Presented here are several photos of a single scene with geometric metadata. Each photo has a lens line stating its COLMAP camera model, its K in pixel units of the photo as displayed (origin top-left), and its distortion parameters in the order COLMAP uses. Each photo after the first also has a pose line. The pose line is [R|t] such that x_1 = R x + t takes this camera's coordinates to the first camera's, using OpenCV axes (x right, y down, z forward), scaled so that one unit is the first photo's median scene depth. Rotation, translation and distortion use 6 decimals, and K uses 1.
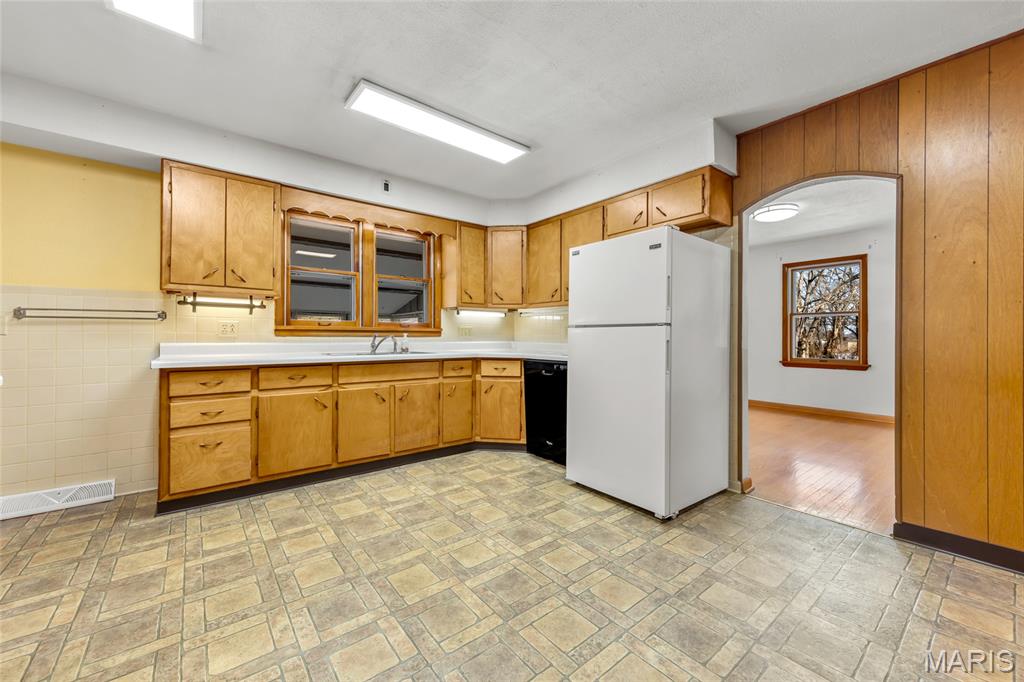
lens RADIAL K [[396.8, 0, 516.2], [0, 396.8, 337.0], [0, 0, 1]] dist [0.002601, -0.000055]
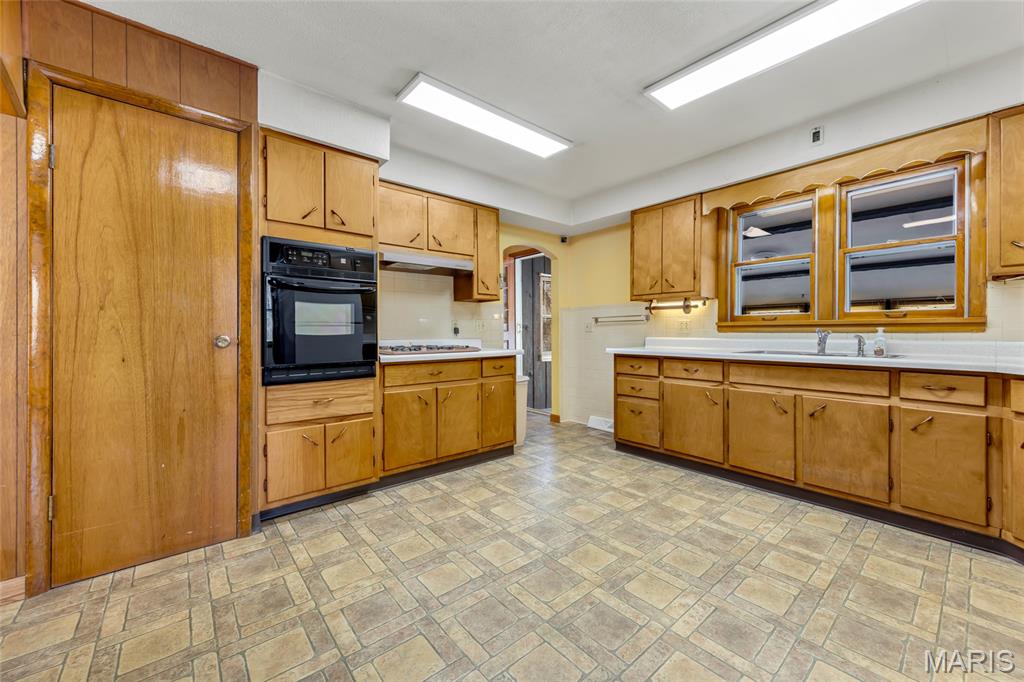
lens RADIAL K [[396.8, 0, 516.2], [0, 396.8, 337.0], [0, 0, 1]] dist [0.002601, -0.000055]
pose [[0.025997, 0.010087, -0.999611, 0.478597], [-0.000153, 0.999949, 0.010086, 0.000563], [0.999662, -0.000109, 0.025997, 0.453540]]
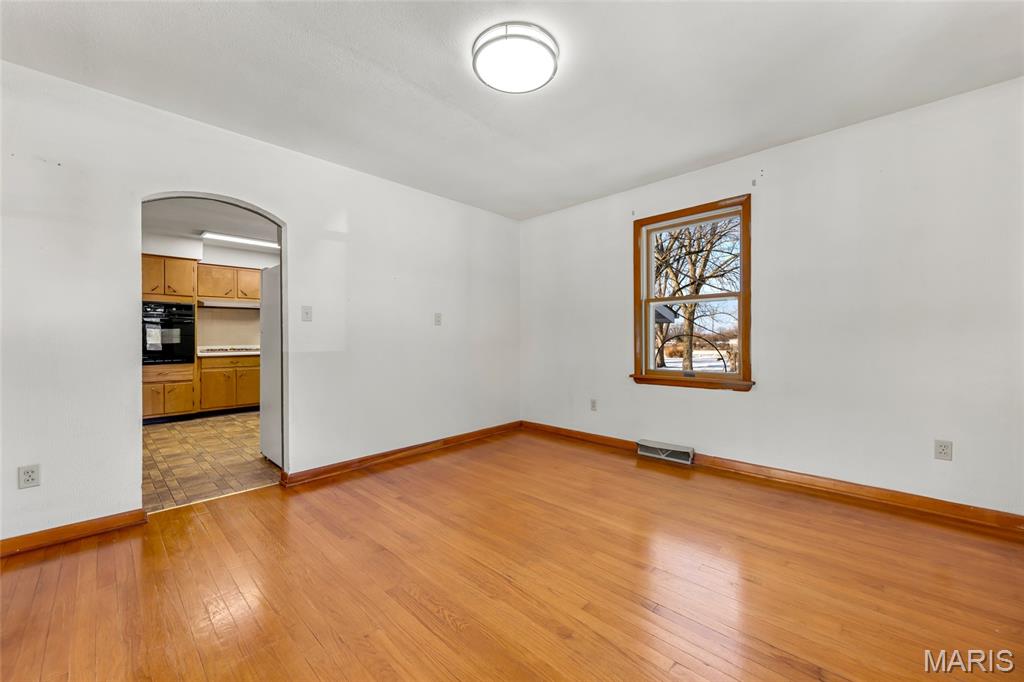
lens RADIAL K [[397.5, 0, 512.0], [0, 397.5, 341.0], [0, 0, 1]] dist [0.001213, 0.000028]
pose [[0.142337, 0.000978, -0.989818, 1.576209], [0.003626, 0.999992, 0.001509, 0.000663], [0.989812, -0.003804, 0.142332, 1.324249]]
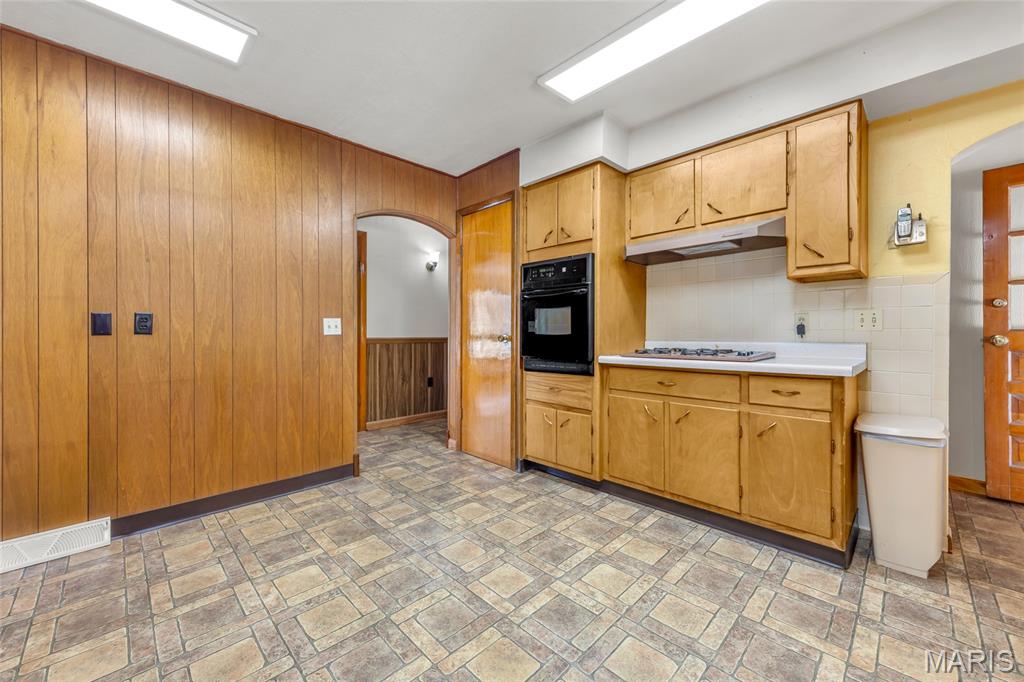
lens RADIAL K [[399.8, 0, 511.0], [0, 399.8, 332.6], [0, 0, 1]] dist [0.001994, 0.000045]
pose [[-0.995143, -0.001581, -0.098427, -0.118522], [-0.001844, 0.999995, 0.002579, -0.001868], [0.098422, 0.002748, -0.995141, 1.024803]]
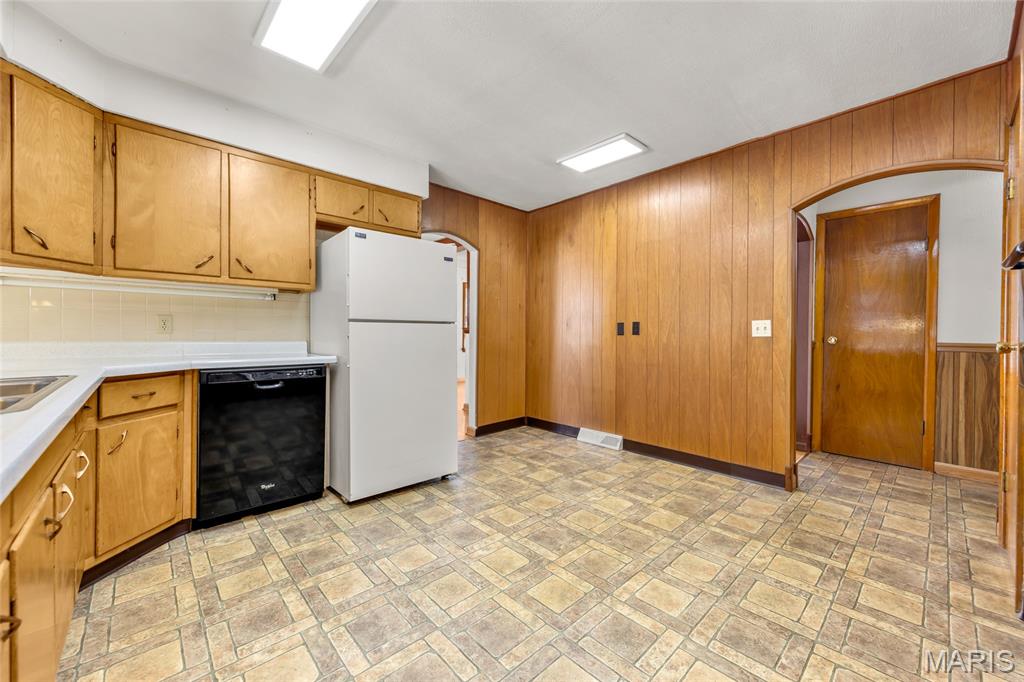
lens RADIAL K [[396.9, 0, 511.1], [0, 396.9, 336.0], [0, 0, 1]] dist [0.002881, 0.000133]
pose [[-0.064884, -0.011982, 0.997821, -0.698847], [-0.004088, 0.999923, 0.011741, -0.004277], [-0.997884, -0.003317, -0.064928, 0.692098]]
